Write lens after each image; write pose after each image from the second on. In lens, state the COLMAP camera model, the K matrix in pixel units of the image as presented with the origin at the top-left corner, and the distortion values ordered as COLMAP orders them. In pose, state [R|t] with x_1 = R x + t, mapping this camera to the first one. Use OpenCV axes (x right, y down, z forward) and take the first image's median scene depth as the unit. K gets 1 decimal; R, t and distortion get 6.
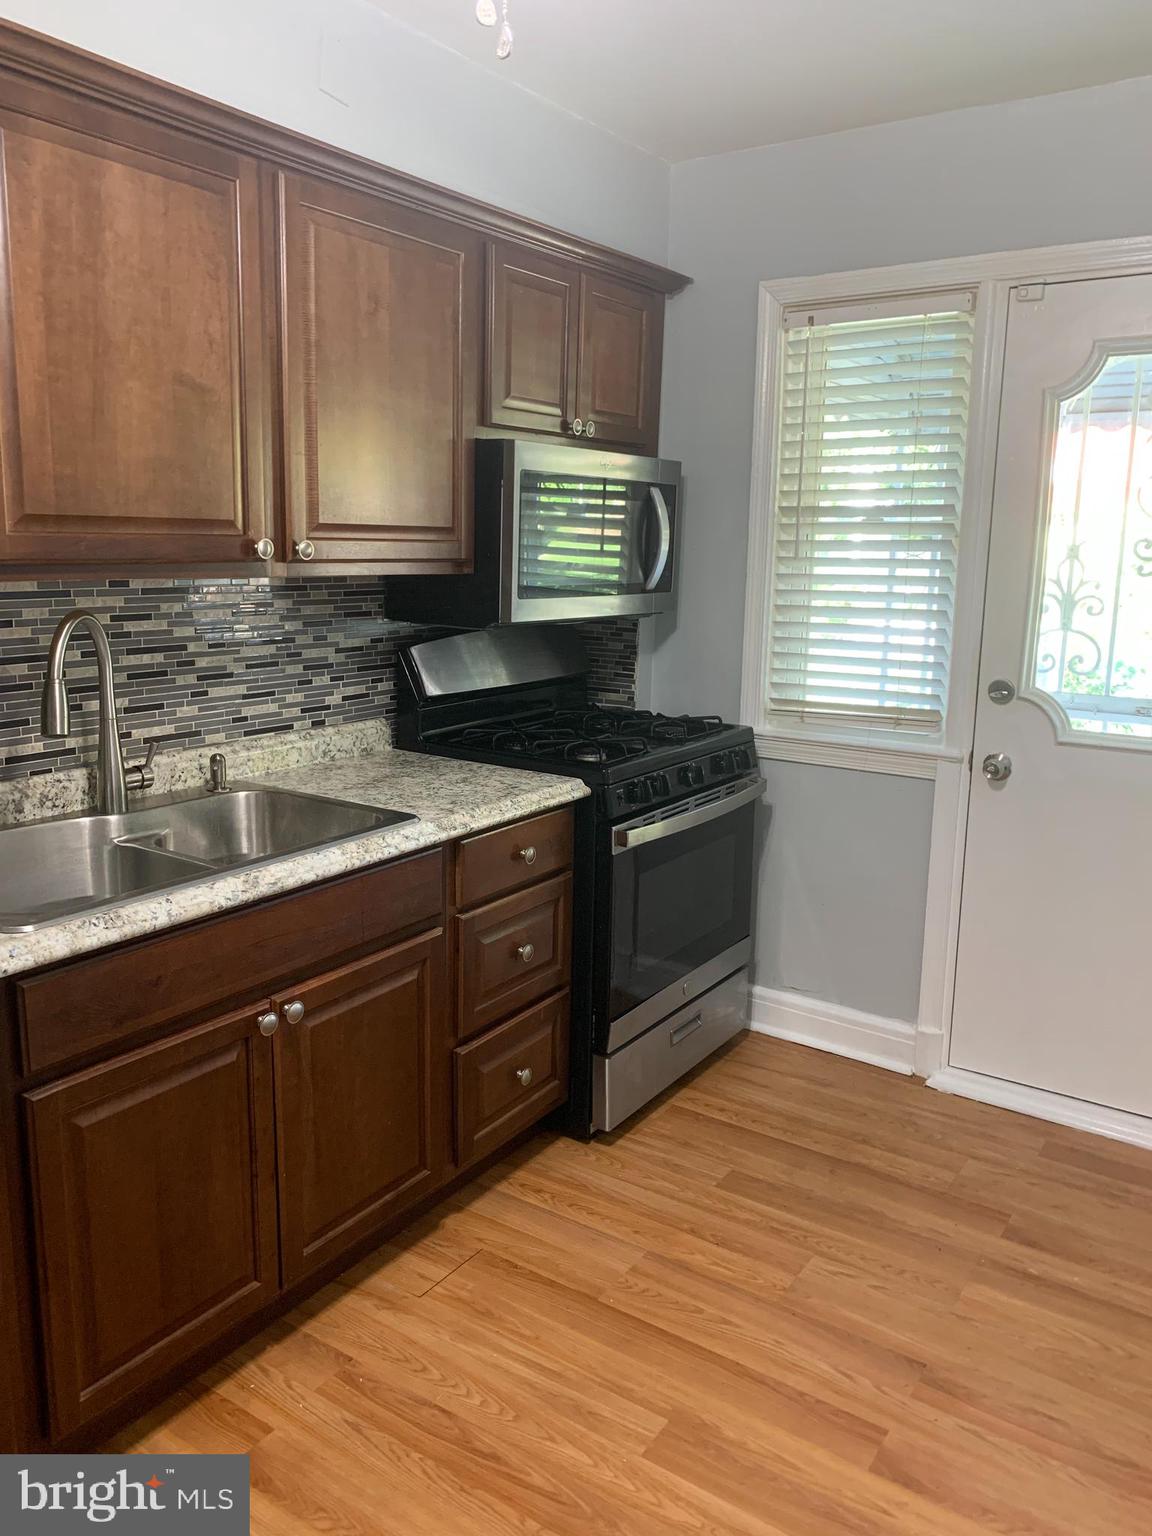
lens RADIAL K [[1159.0, 0, 574.2], [0, 1159.0, 759.2], [0, 0, 1]] dist [0.027514, -0.023468]
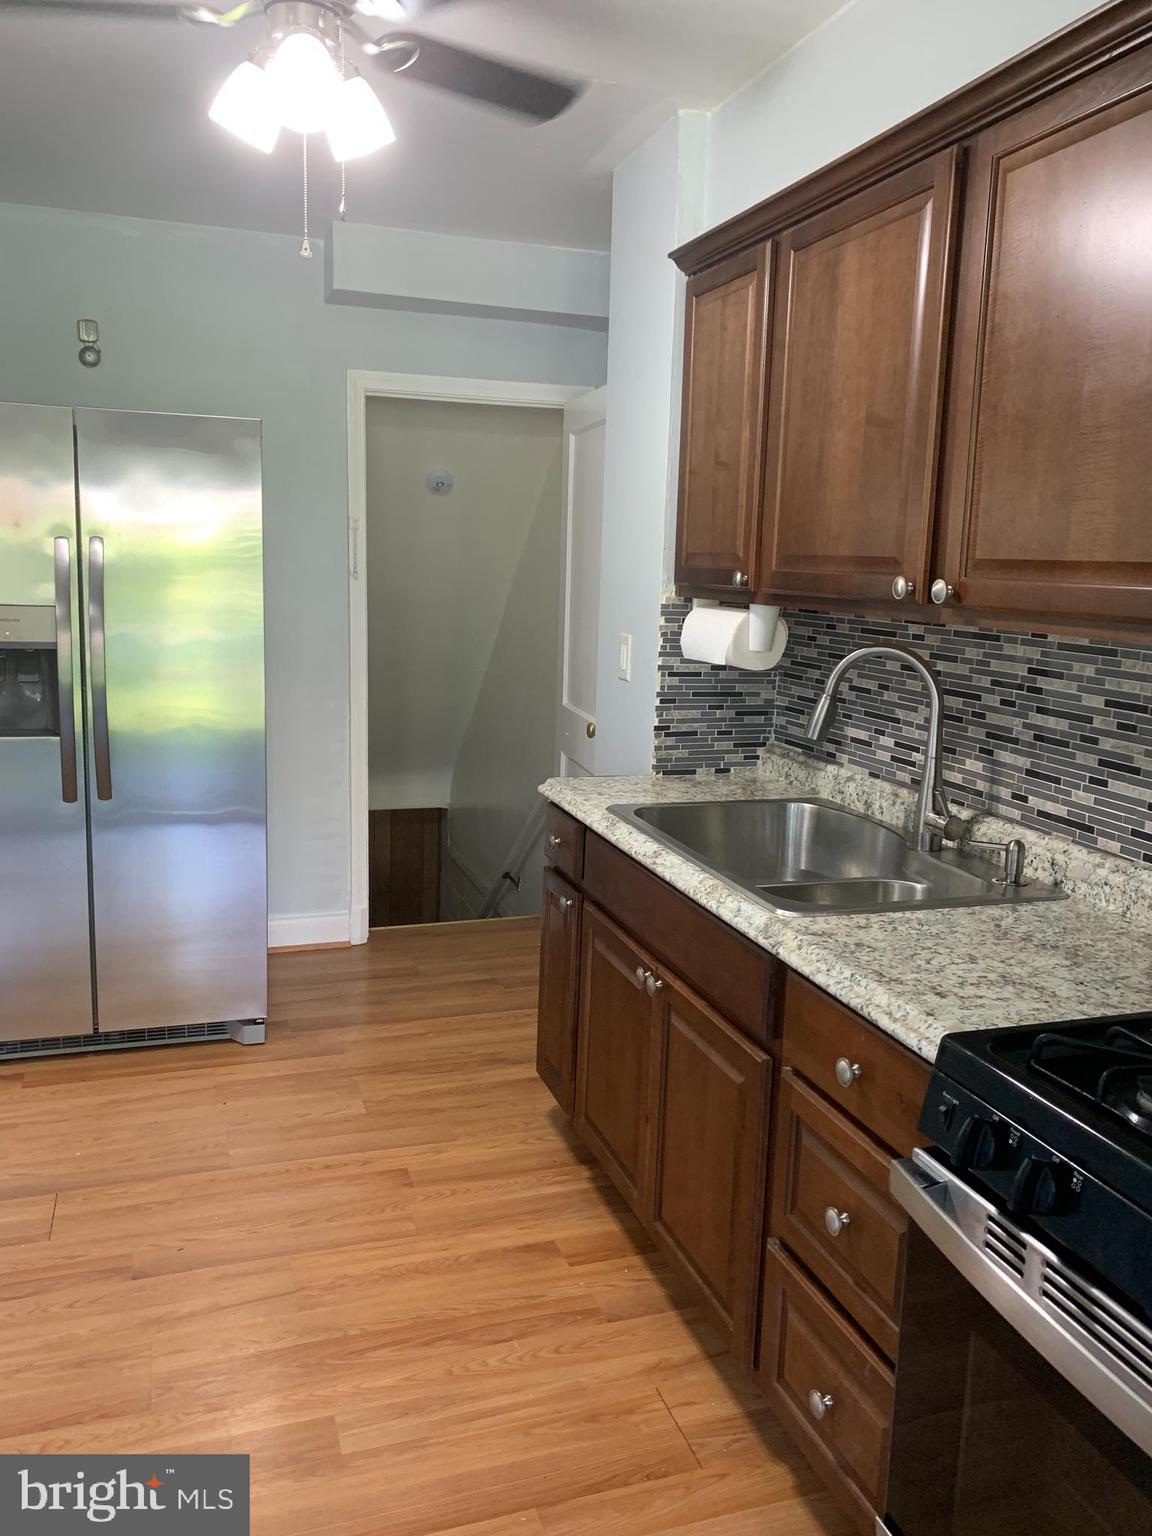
lens RADIAL K [[1159.0, 0, 573.9], [0, 1159.0, 772.7], [0, 0, 1]] dist [0.027514, -0.023468]
pose [[-0.591050, 0.104453, -0.799843, 0.558567], [-0.203451, 0.940218, 0.273127, -0.219508], [0.780556, 0.324161, -0.534465, 1.214812]]
